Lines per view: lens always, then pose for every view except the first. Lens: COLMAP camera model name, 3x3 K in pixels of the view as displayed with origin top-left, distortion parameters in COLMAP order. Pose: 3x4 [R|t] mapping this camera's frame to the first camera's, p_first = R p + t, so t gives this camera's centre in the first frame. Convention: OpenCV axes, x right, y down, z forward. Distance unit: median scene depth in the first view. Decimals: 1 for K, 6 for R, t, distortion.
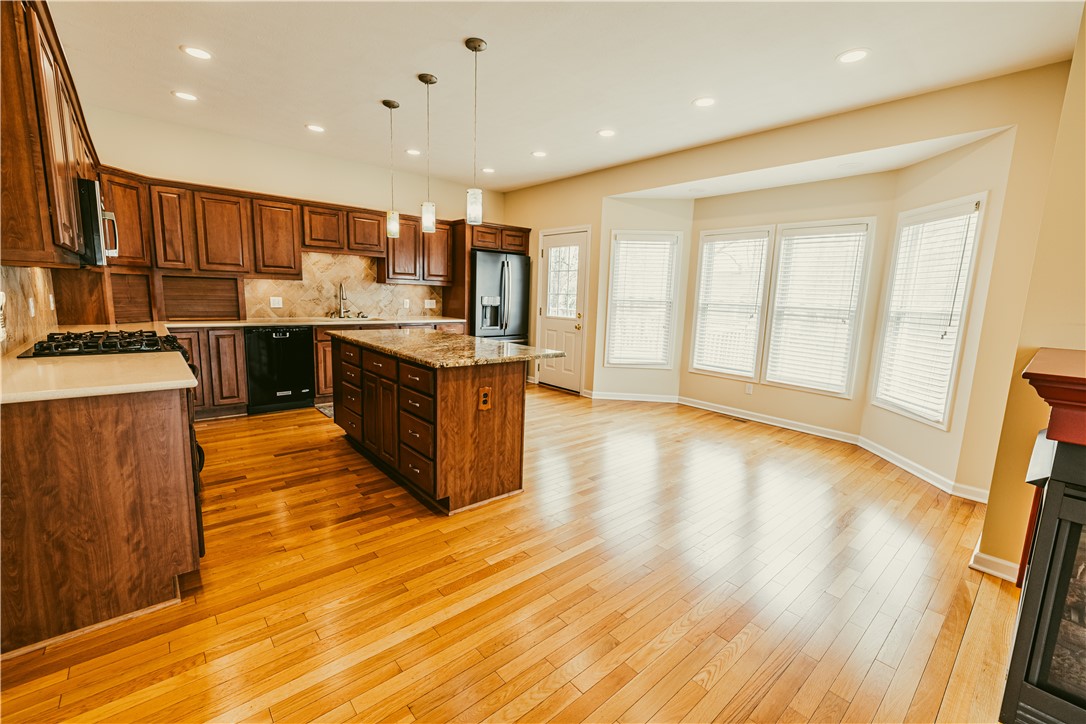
lens RADIAL K [[454.2, 0, 538.7], [0, 454.2, 363.0], [0, 0, 1]] dist [0.002407, -0.000068]
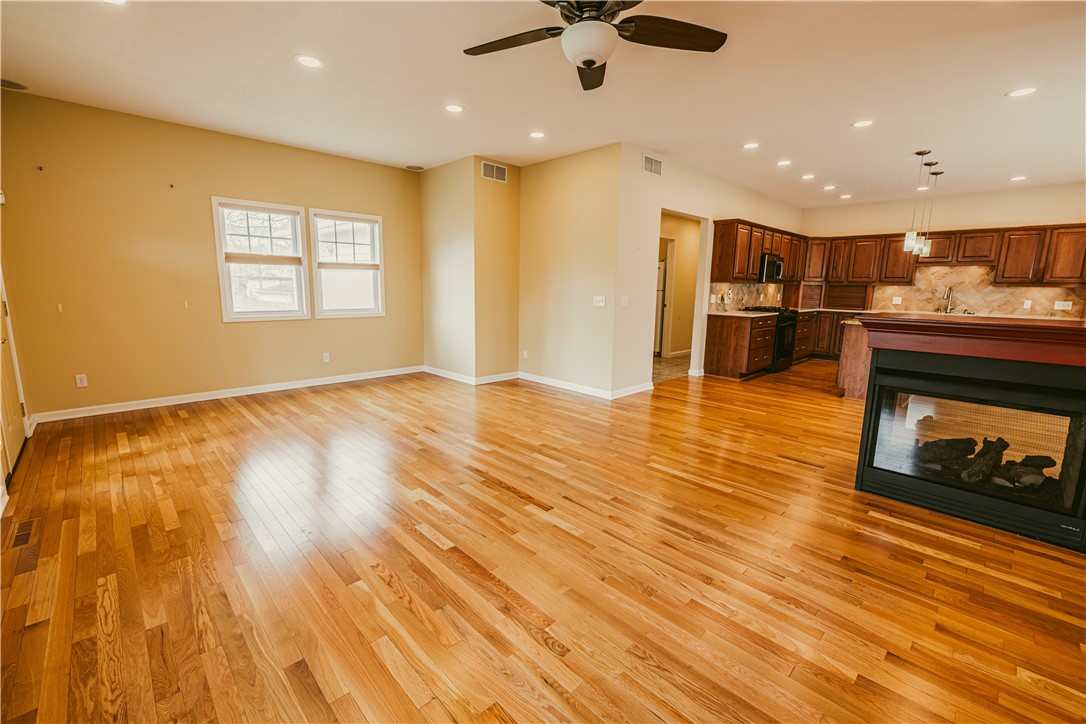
lens RADIAL K [[454.2, 0, 539.7], [0, 454.2, 361.3], [0, 0, 1]] dist [0.002407, -0.000068]
pose [[0.053634, 0.136427, -0.989197, 1.006763], [-0.166295, 0.978010, 0.125868, 0.083146], [0.984616, 0.157748, 0.075142, -0.304823]]
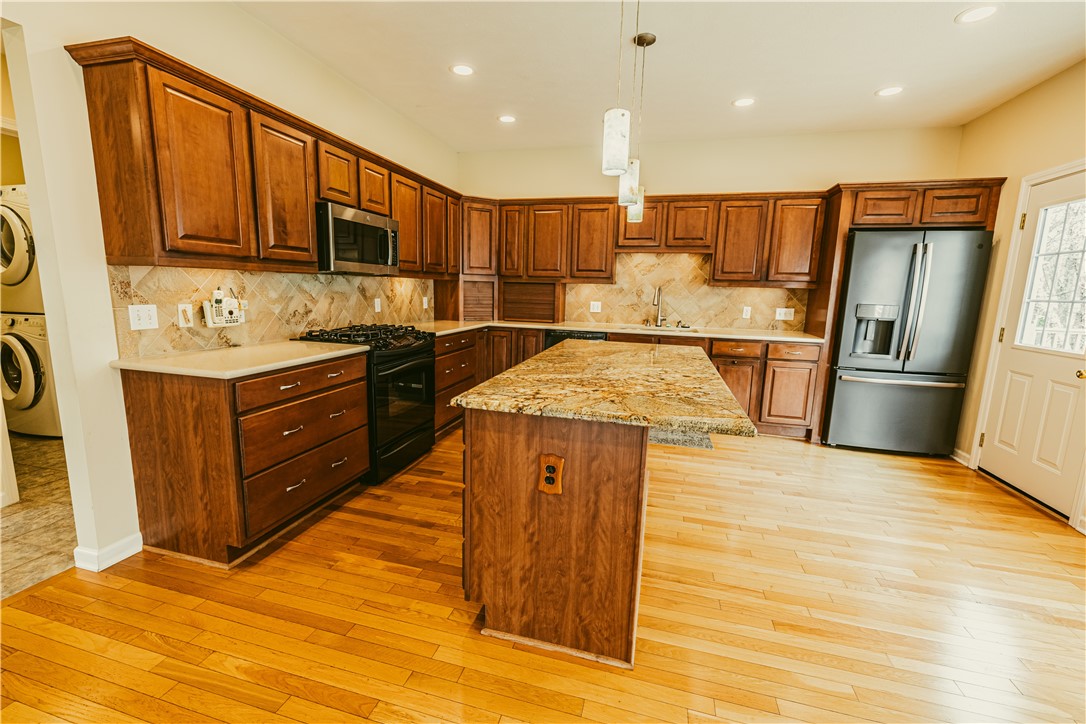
lens RADIAL K [[454.2, 0, 537.9], [0, 454.2, 361.3], [0, 0, 1]] dist [0.002407, -0.000068]
pose [[0.557291, 0.115161, -0.822292, 0.194869], [-0.134413, 0.989785, 0.047523, -0.052187], [0.819365, 0.084043, 0.567078, 0.385808]]
